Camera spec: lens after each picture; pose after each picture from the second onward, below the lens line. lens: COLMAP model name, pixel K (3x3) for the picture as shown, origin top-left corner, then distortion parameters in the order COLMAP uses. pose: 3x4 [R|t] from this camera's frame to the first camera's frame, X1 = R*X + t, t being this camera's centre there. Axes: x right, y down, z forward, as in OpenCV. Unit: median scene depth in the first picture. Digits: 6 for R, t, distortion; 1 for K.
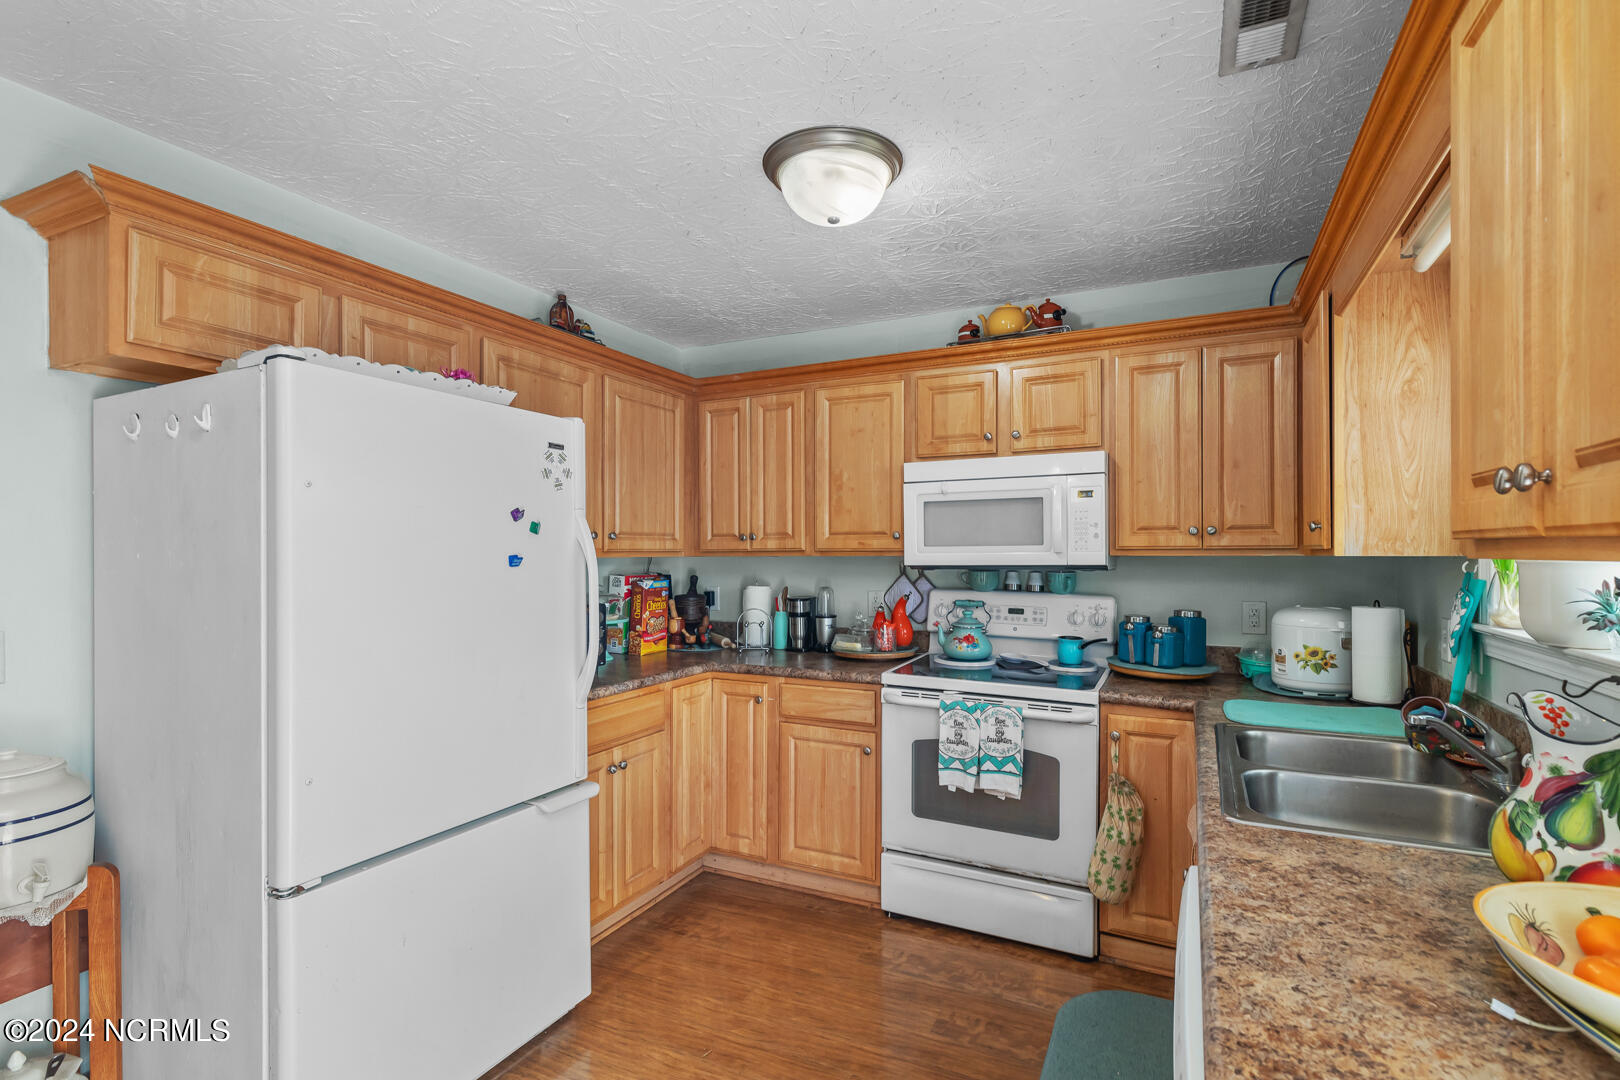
lens RADIAL K [[739.4, 0, 797.1], [0, 739.4, 553.0], [0, 0, 1]] dist [-0.000707, -0.001138]
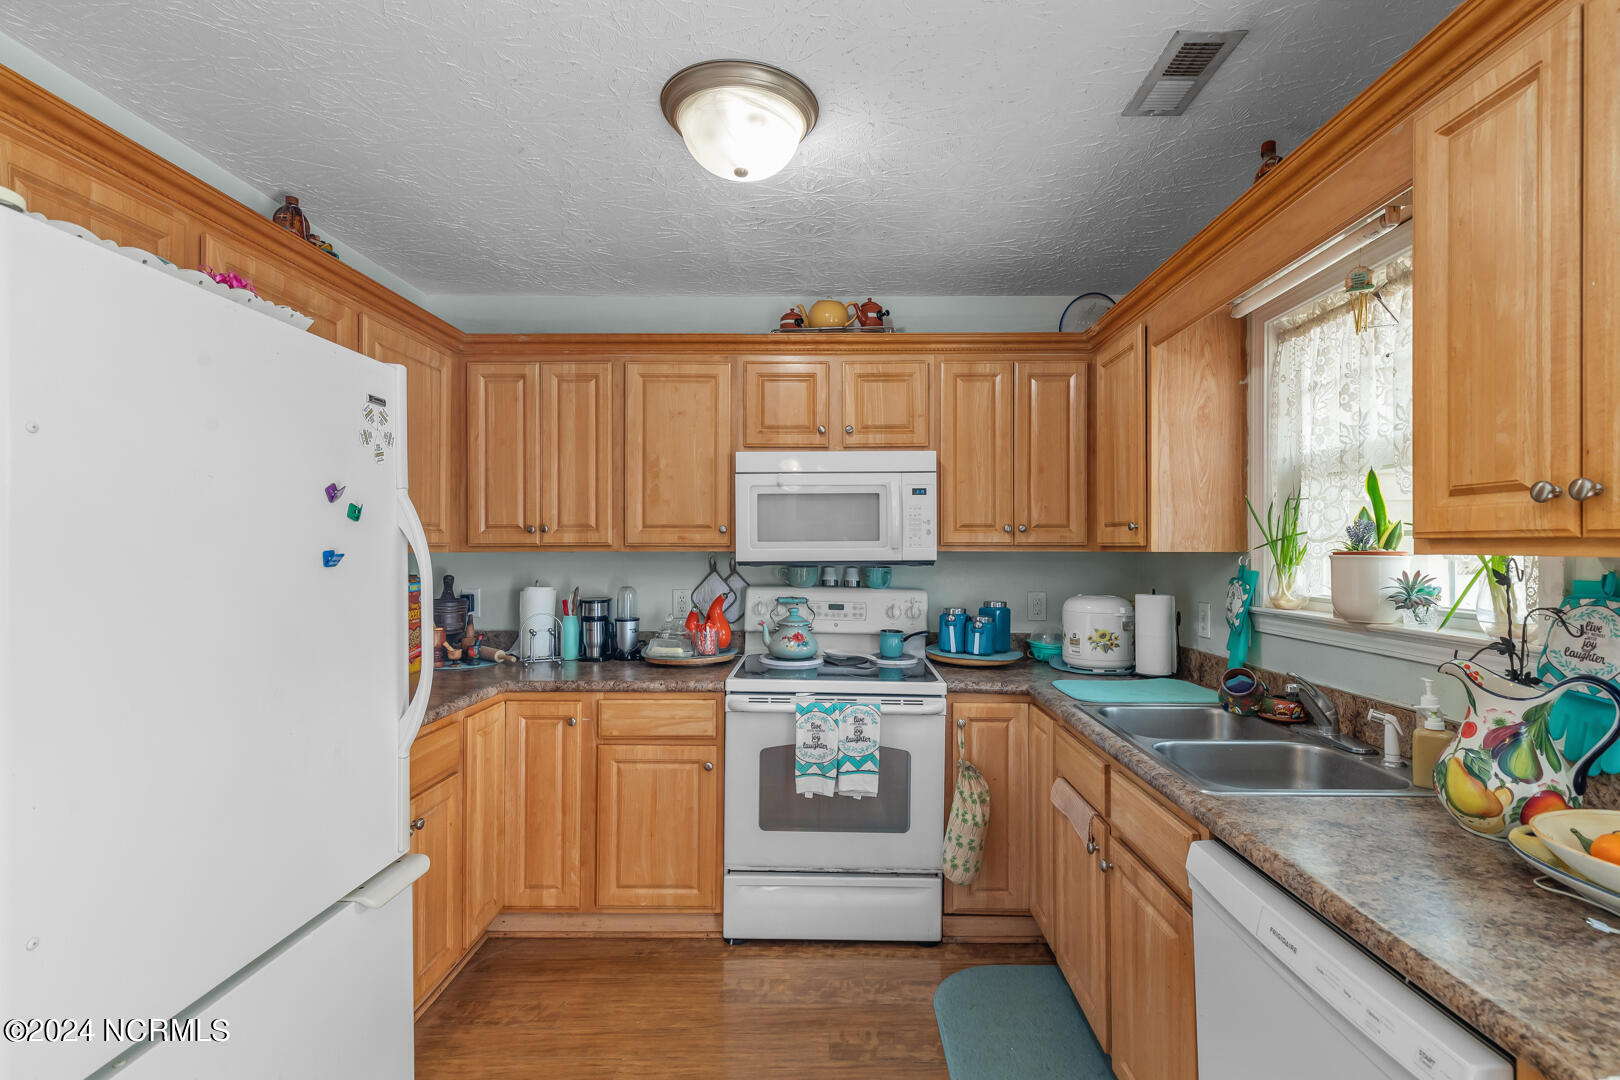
lens RADIAL K [[753.7, 0, 807.3], [0, 753.7, 545.8], [0, 0, 1]] dist [0.002167, -0.001308]
pose [[0.902684, 0.003135, 0.430293, -0.199978], [-0.002019, 0.999993, -0.003050, -0.000446], [-0.430300, 0.001885, 0.902684, 0.114669]]
